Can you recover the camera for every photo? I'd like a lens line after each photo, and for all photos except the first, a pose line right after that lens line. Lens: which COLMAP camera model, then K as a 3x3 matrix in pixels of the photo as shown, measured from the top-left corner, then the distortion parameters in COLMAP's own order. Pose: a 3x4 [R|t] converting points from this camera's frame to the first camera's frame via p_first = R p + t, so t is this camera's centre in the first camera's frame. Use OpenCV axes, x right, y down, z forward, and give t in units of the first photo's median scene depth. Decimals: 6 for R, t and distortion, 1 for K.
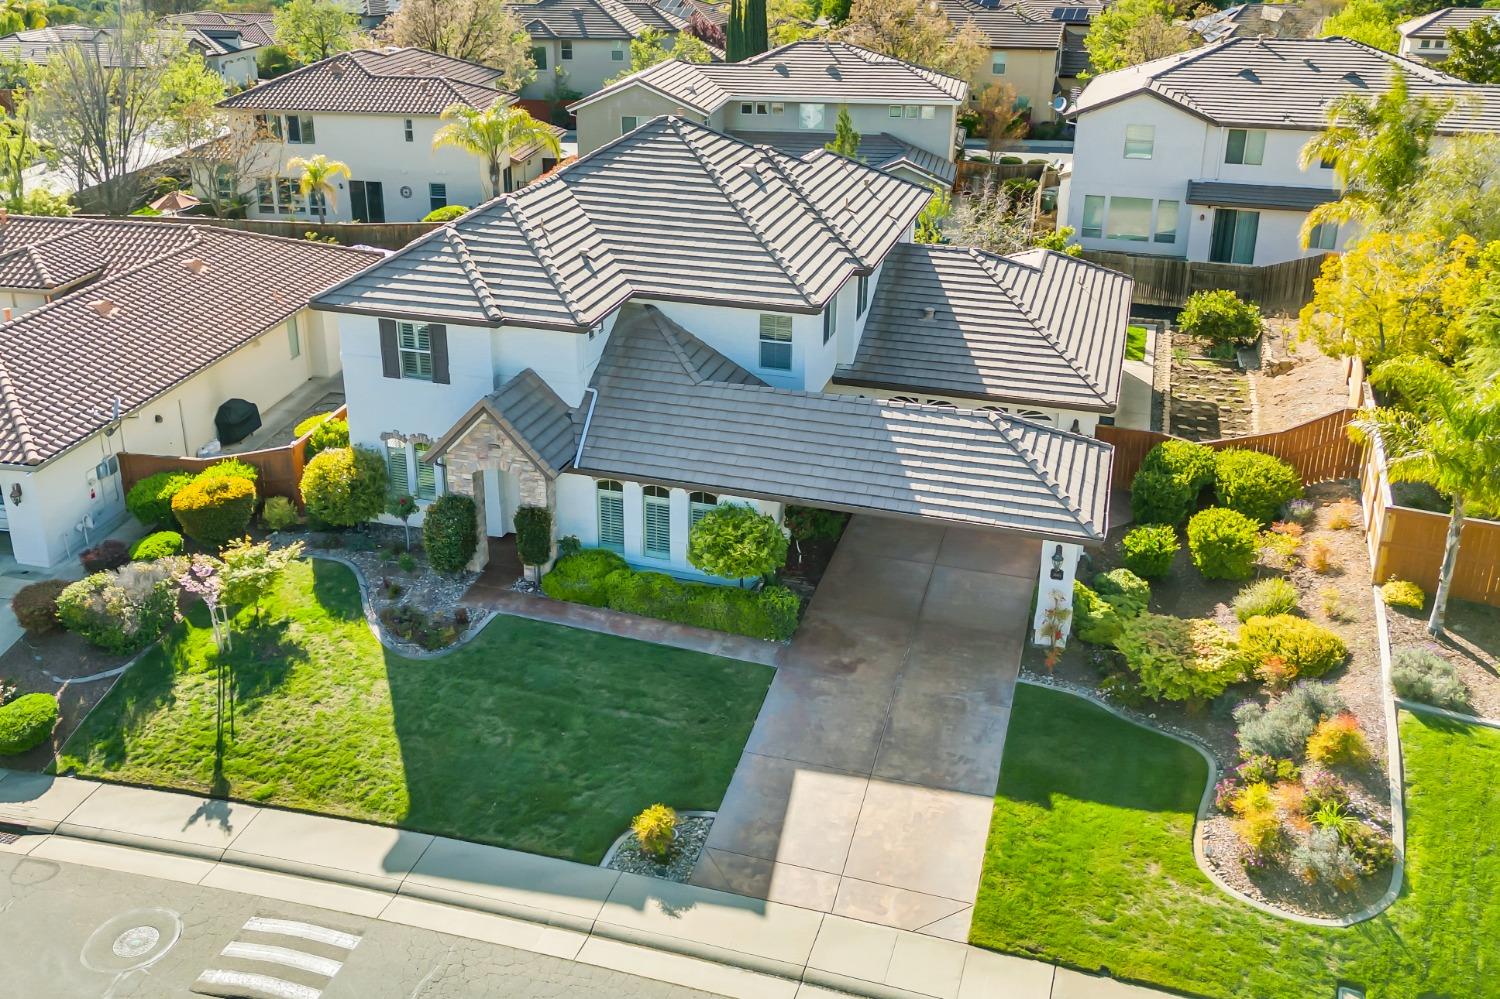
lens RADIAL K [[1391.6, 0, 675.1], [0, 1391.6, 373.5], [0, 0, 1]] dist [0.051997, 0.000000]
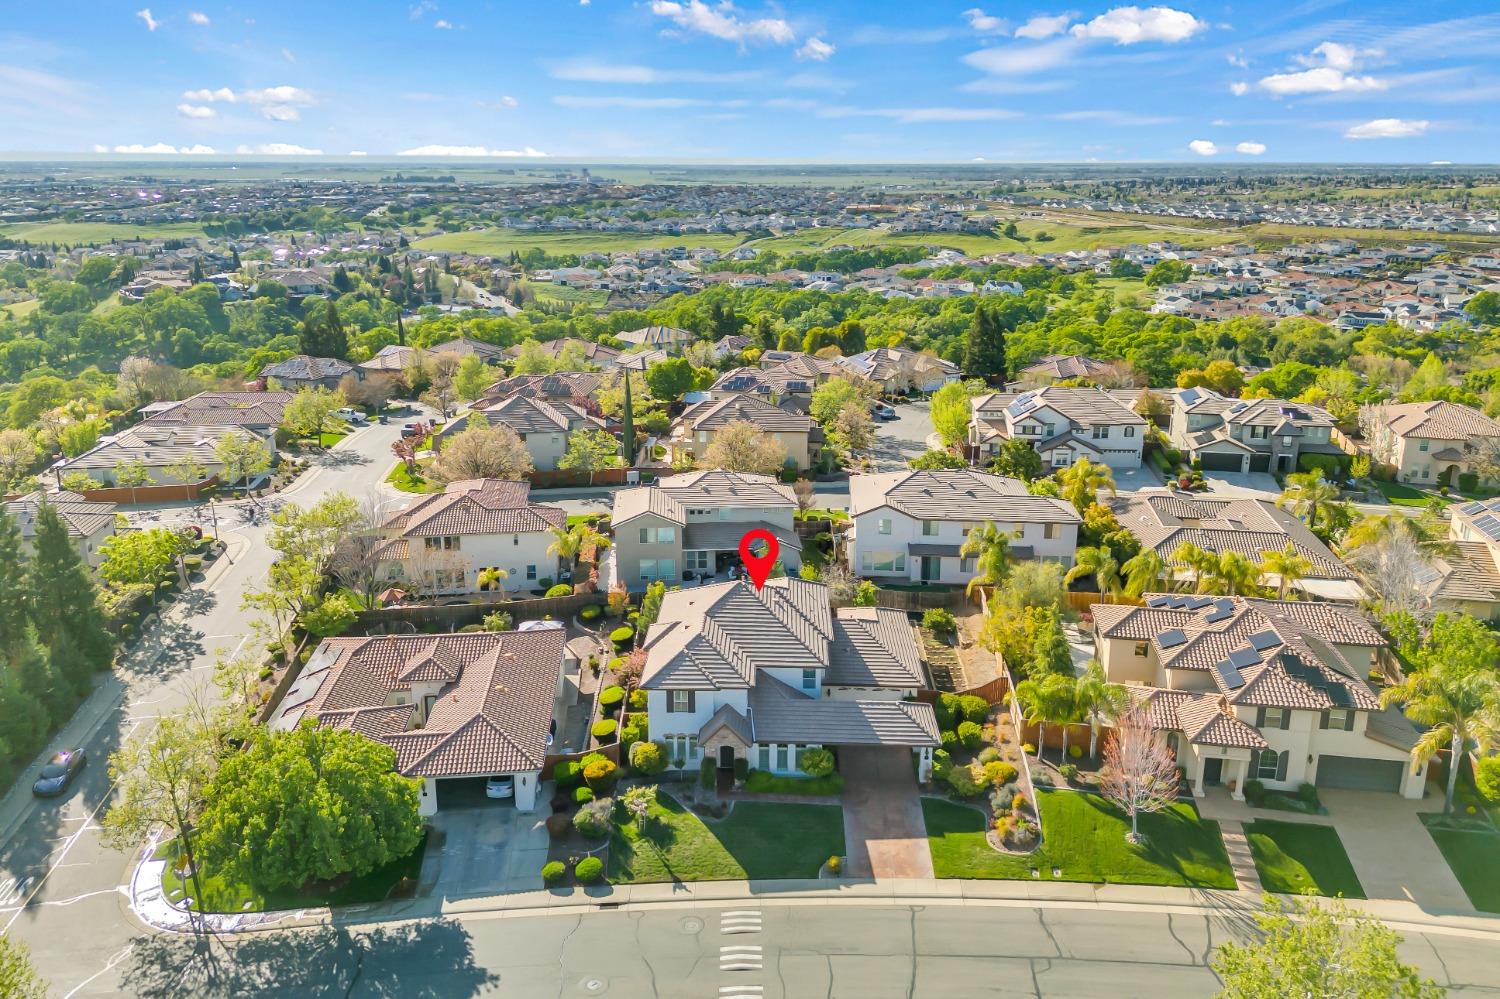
lens RADIAL K [[1163.2, 0, 745.6], [0, 1163.2, 423.3], [0, 0, 1]] dist [0.064046, -0.044478]
pose [[0.954819, -0.063733, 0.290274, -0.736057], [0.090906, 0.992552, -0.081096, -0.377024], [-0.282944, 0.103820, 0.953501, -1.274446]]
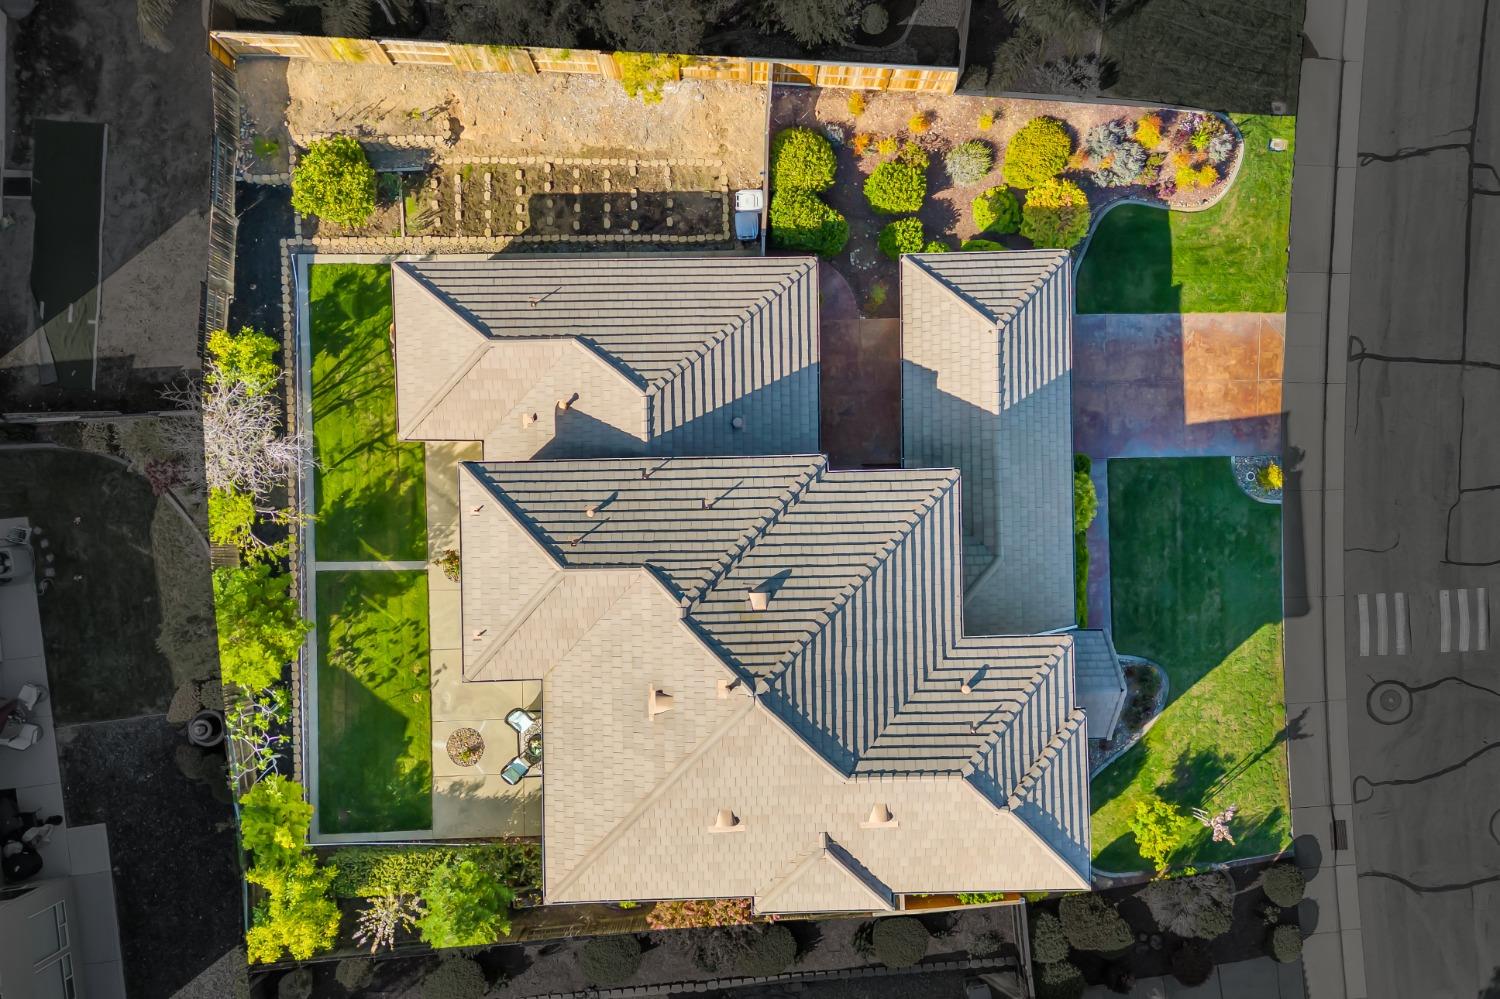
lens RADIAL K [[1163.2, 0, 775.4], [0, 1163.2, 553.2], [0, 0, 1]] dist [0.064046, -0.044478]
pose [[-0.344292, -0.938862, 0.000887, 0.097214], [0.287564, -0.104554, 0.952038, -1.125902], [-0.893739, 0.328034, 0.305980, 0.926901]]
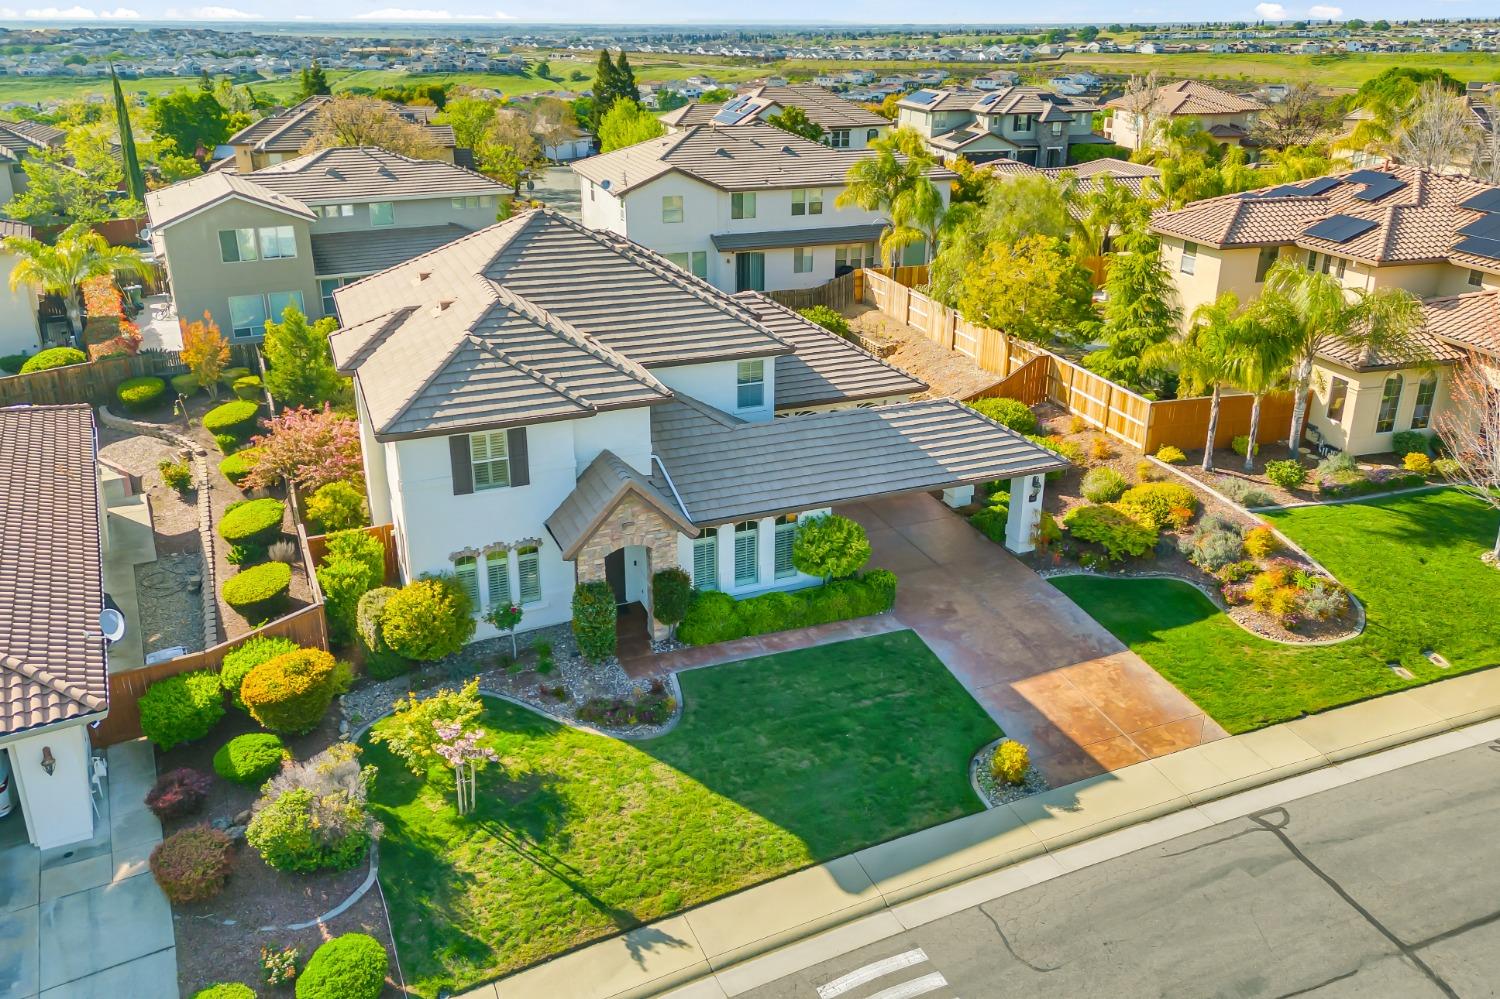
lens RADIAL K [[1163.2, 0, 758.6], [0, 1163.2, 419.9], [0, 0, 1]] dist [0.064046, -0.044478]
pose [[0.749097, -0.208855, 0.628676, -0.615411], [0.211327, 0.974758, 0.072022, -0.070067], [-0.627849, 0.078905, 0.774325, 0.257617]]
